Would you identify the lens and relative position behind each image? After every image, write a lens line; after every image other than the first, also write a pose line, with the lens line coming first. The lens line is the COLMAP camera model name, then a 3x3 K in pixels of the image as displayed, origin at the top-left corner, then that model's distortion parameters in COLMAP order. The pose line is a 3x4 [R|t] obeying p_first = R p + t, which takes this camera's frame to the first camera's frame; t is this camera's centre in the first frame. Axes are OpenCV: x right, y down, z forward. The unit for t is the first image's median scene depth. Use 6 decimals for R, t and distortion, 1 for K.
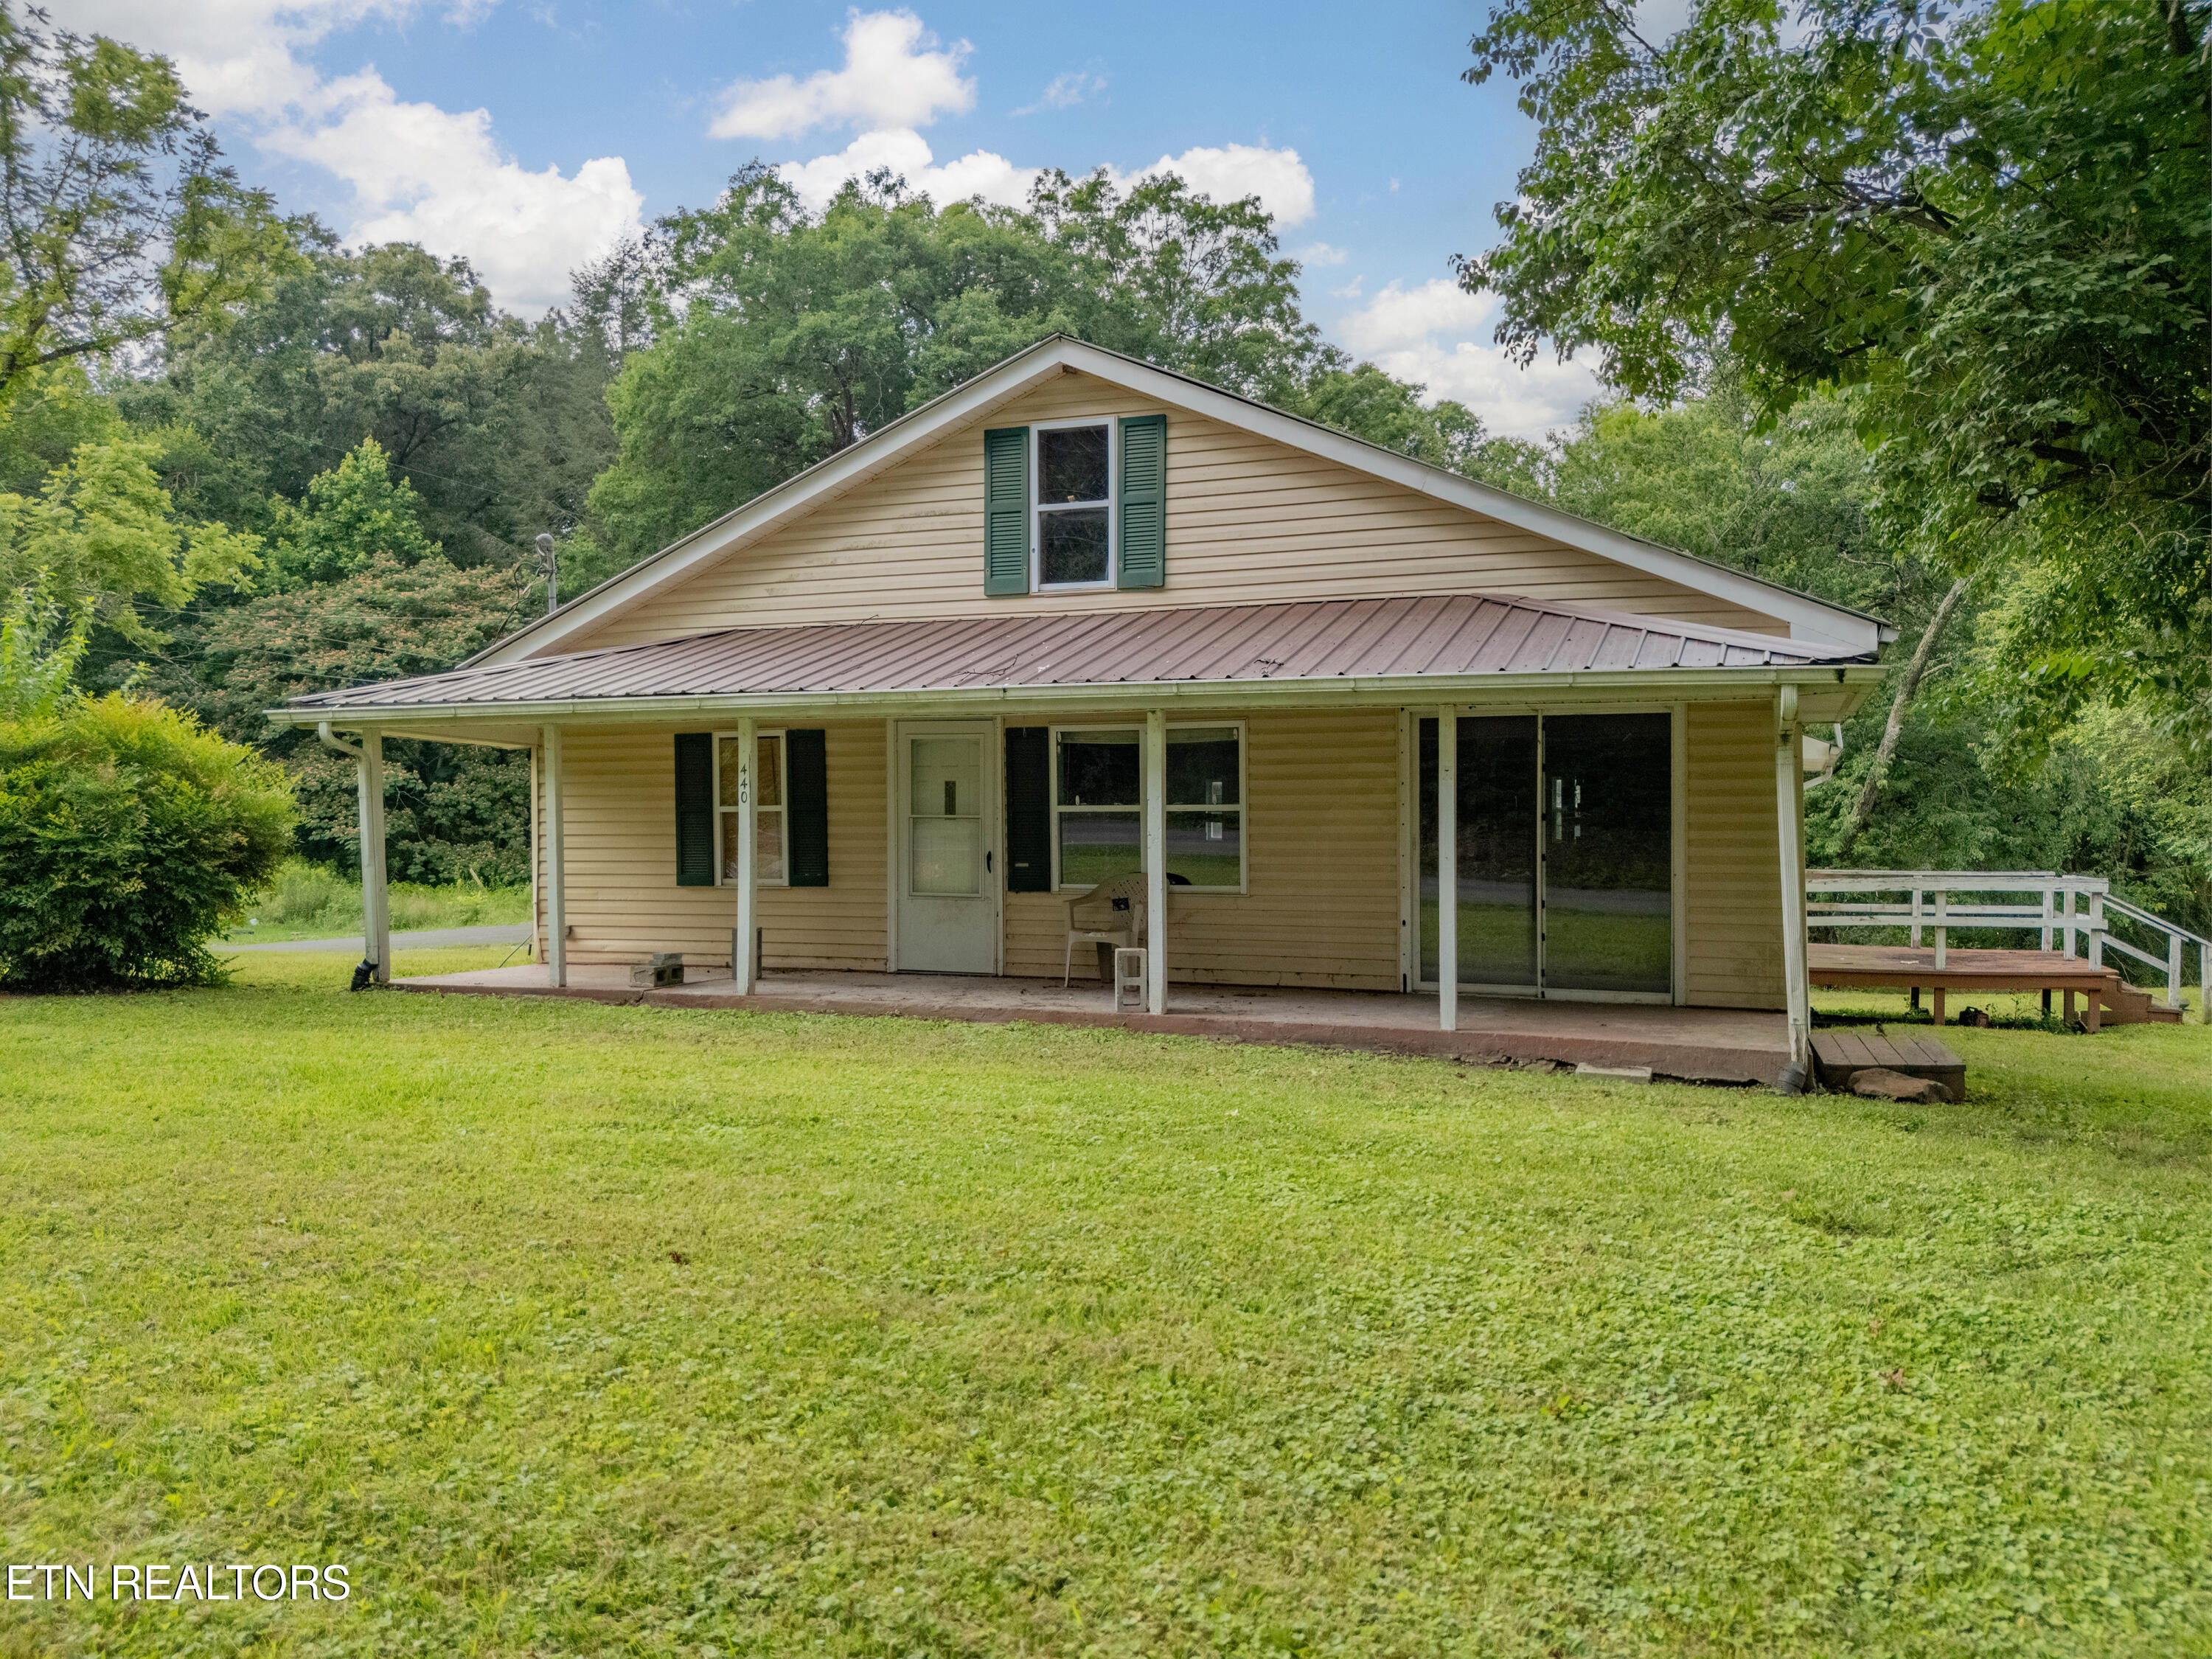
lens RADIAL K [[1679.0, 0, 1109.5], [0, 1679.0, 819.4], [0, 0, 1]] dist [0.037922, -0.032088]
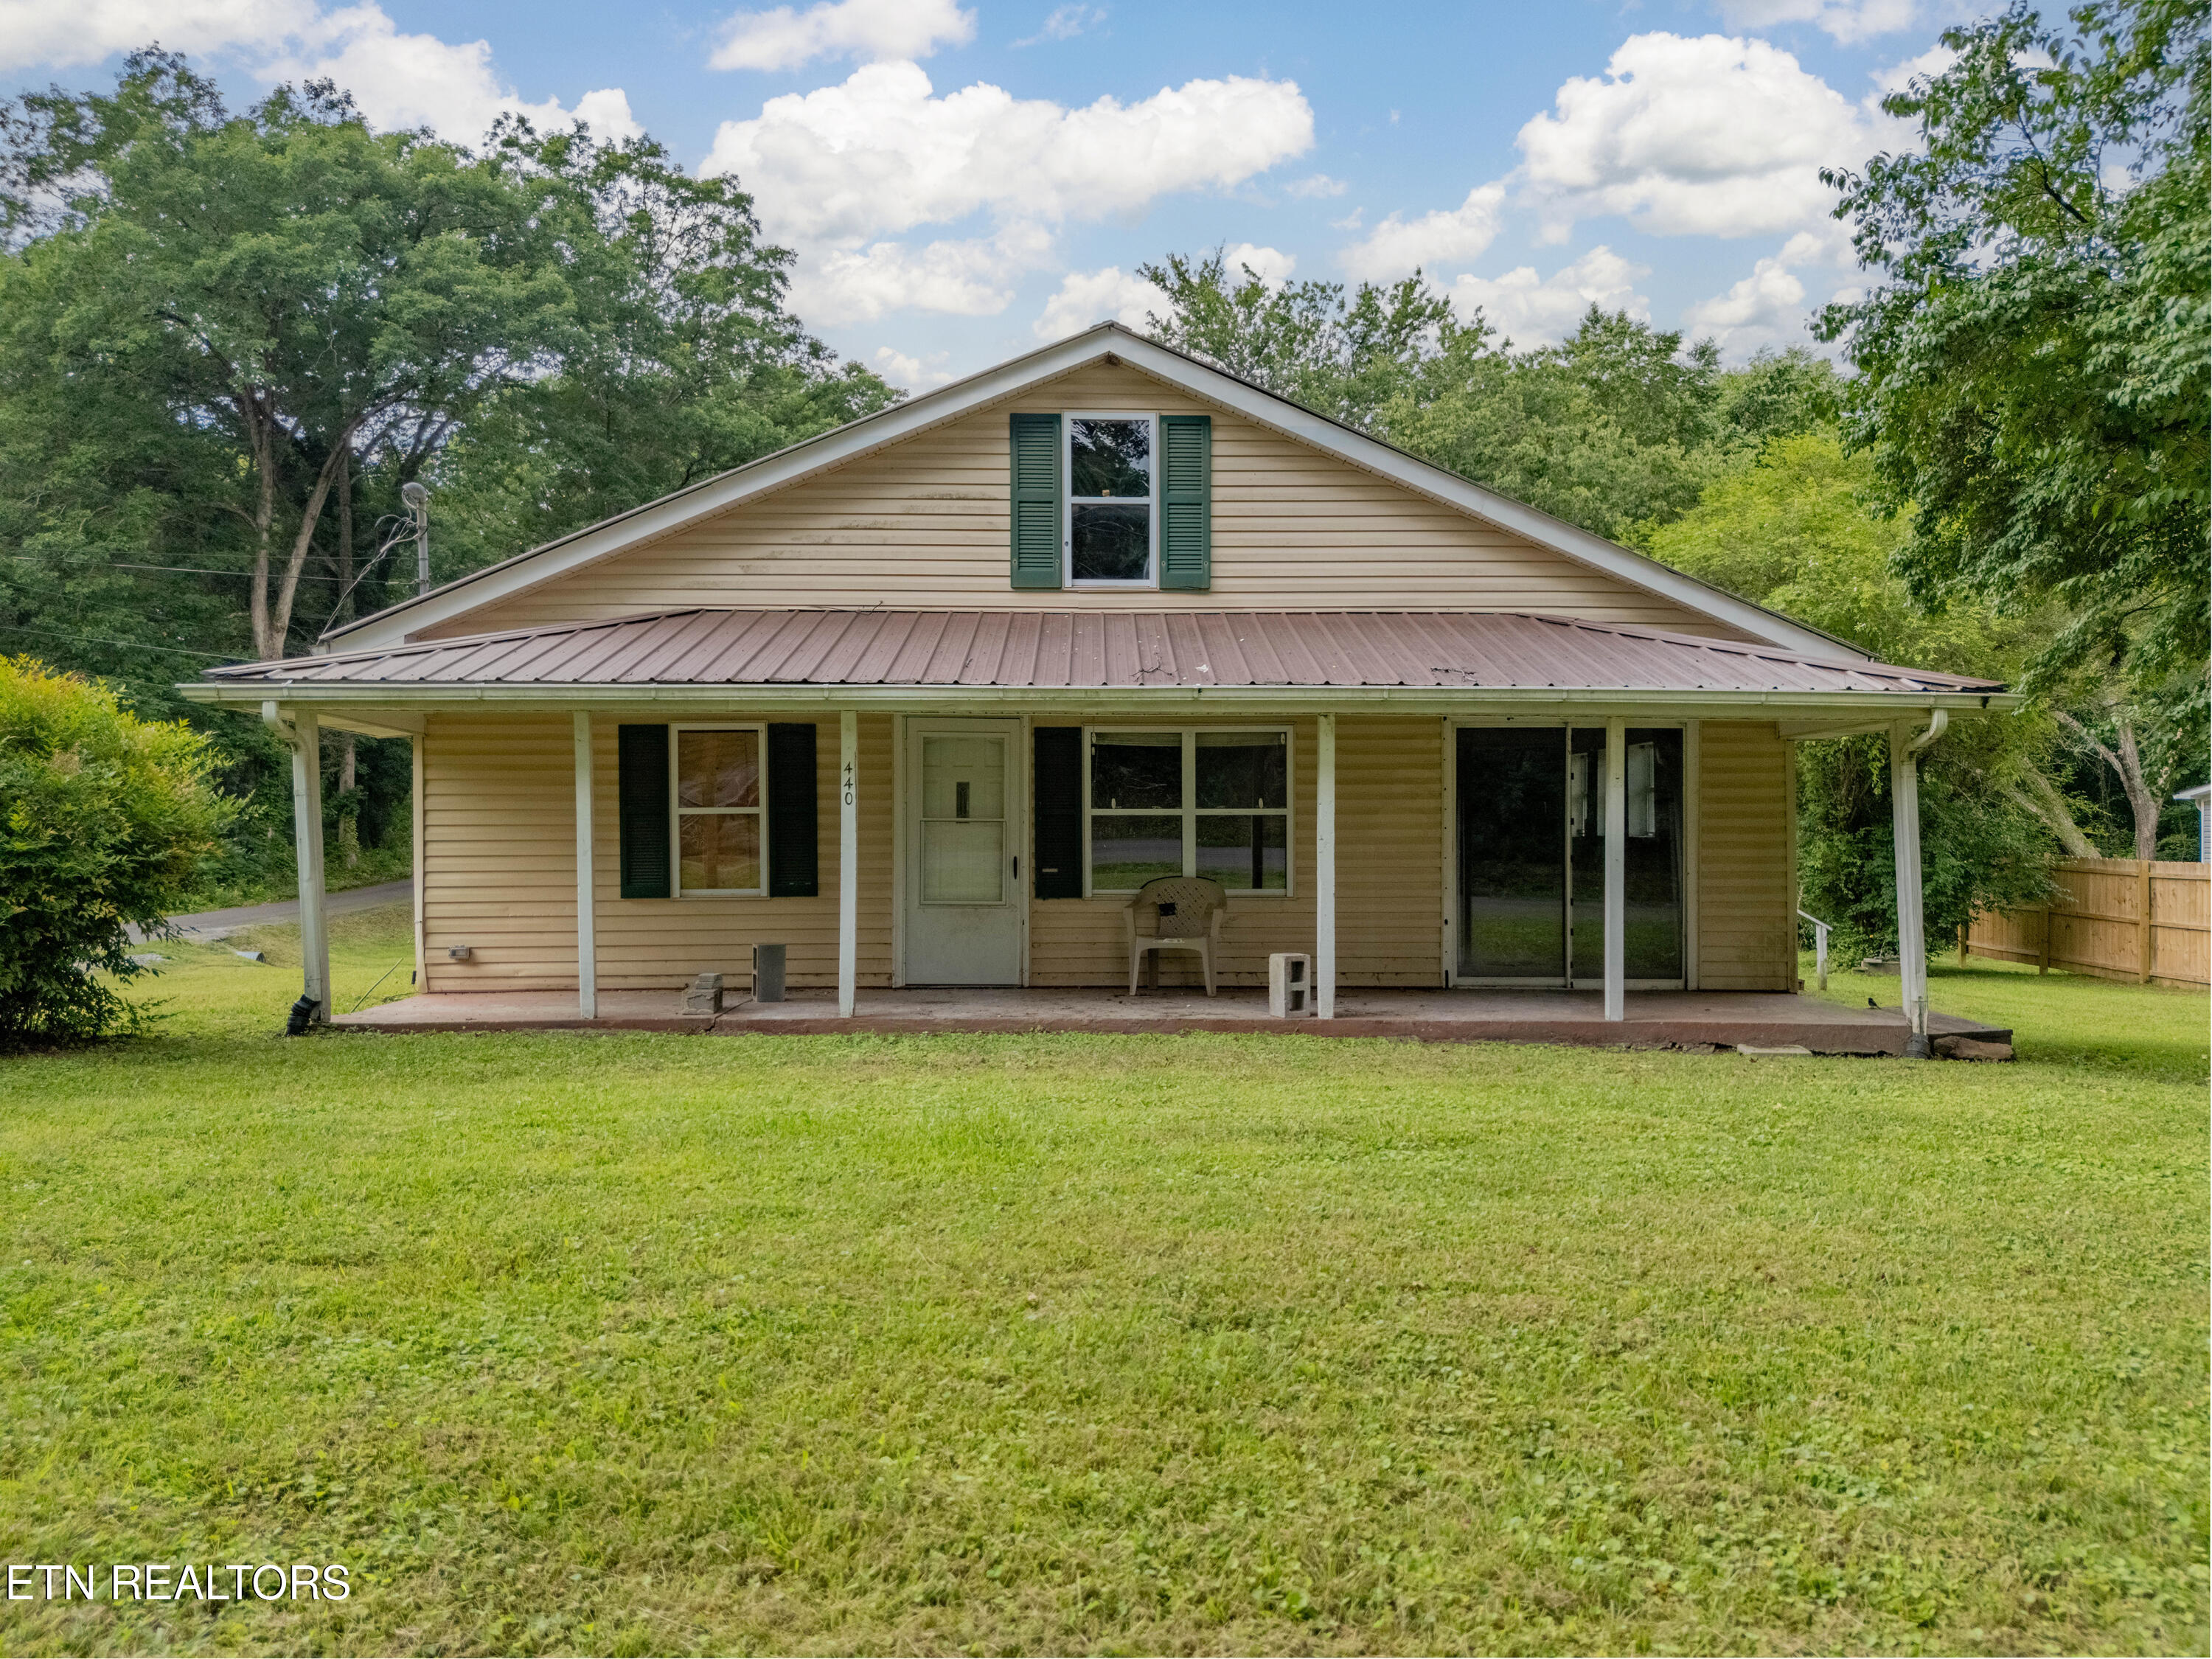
lens RADIAL K [[1679.0, 0, 1109.5], [0, 1679.0, 819.4], [0, 0, 1]] dist [0.037922, -0.032088]
pose [[0.922751, 0.001168, 0.385395, -0.391937], [-0.001213, 0.999999, -0.000127, -0.001907], [-0.385394, -0.000350, 0.922752, 0.101454]]
